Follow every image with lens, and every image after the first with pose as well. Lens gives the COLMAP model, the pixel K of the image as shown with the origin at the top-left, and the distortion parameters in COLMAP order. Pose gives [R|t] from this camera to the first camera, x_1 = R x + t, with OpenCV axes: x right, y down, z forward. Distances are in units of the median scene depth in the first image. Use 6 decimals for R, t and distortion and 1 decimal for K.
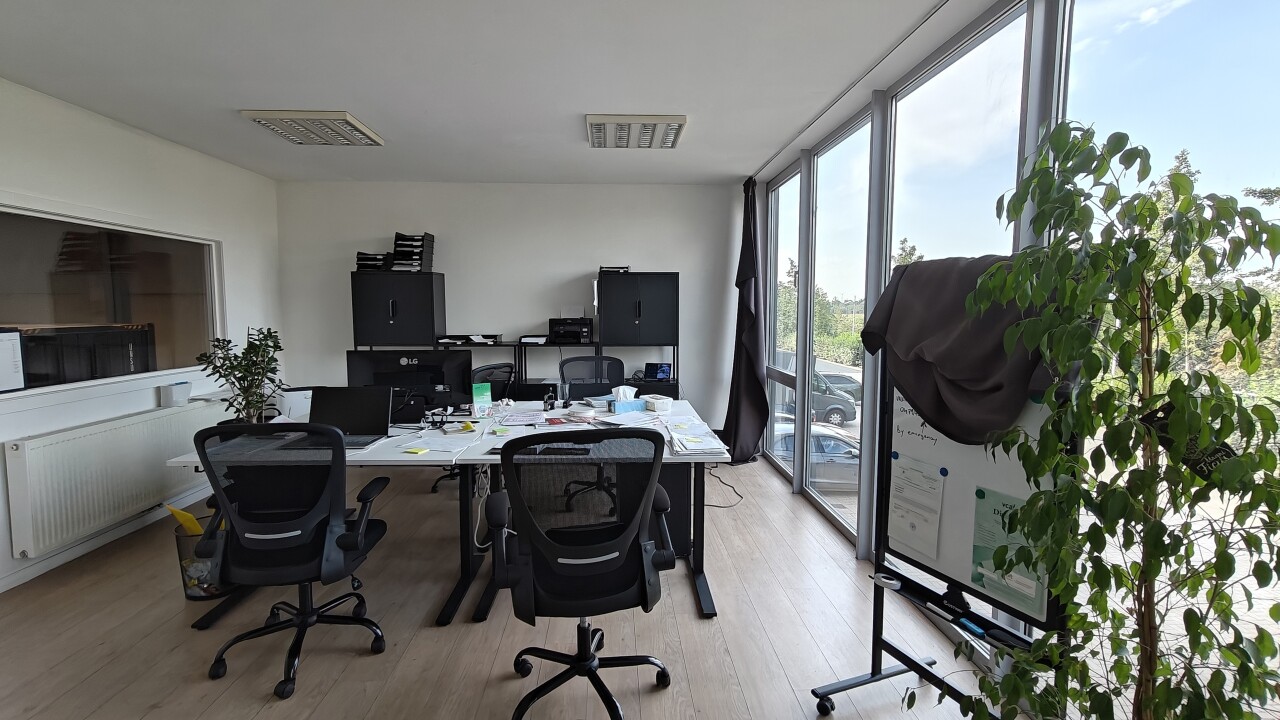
lens RADIAL K [[598.0, 0, 641.5], [0, 598.0, 362.0], [0, 0, 1]] dist [0.013426, -0.000118]
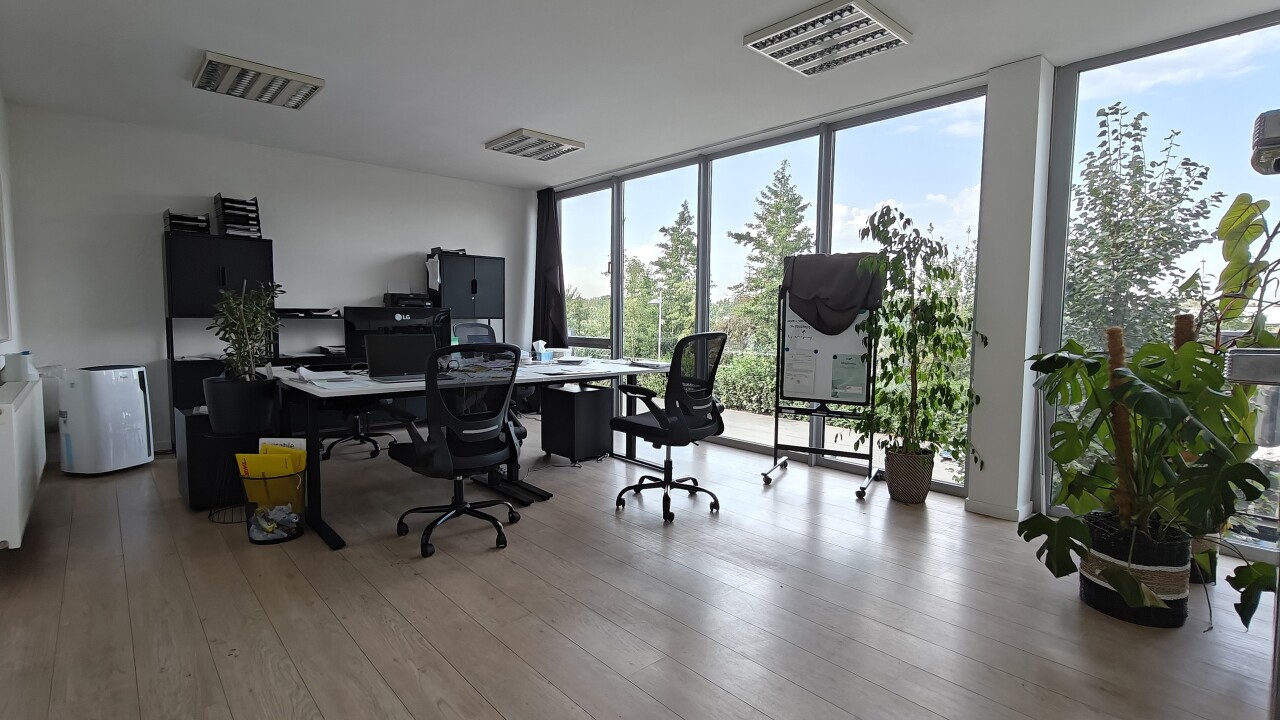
lens RADIAL K [[598.0, 0, 642.5], [0, 598.0, 358.5], [0, 0, 1]] dist [0.013426, -0.000118]
pose [[0.778313, -0.040341, 0.626579, -0.497606], [0.048388, 0.998820, 0.004202, 0.062831], [-0.626009, 0.027048, 0.779347, -0.108816]]
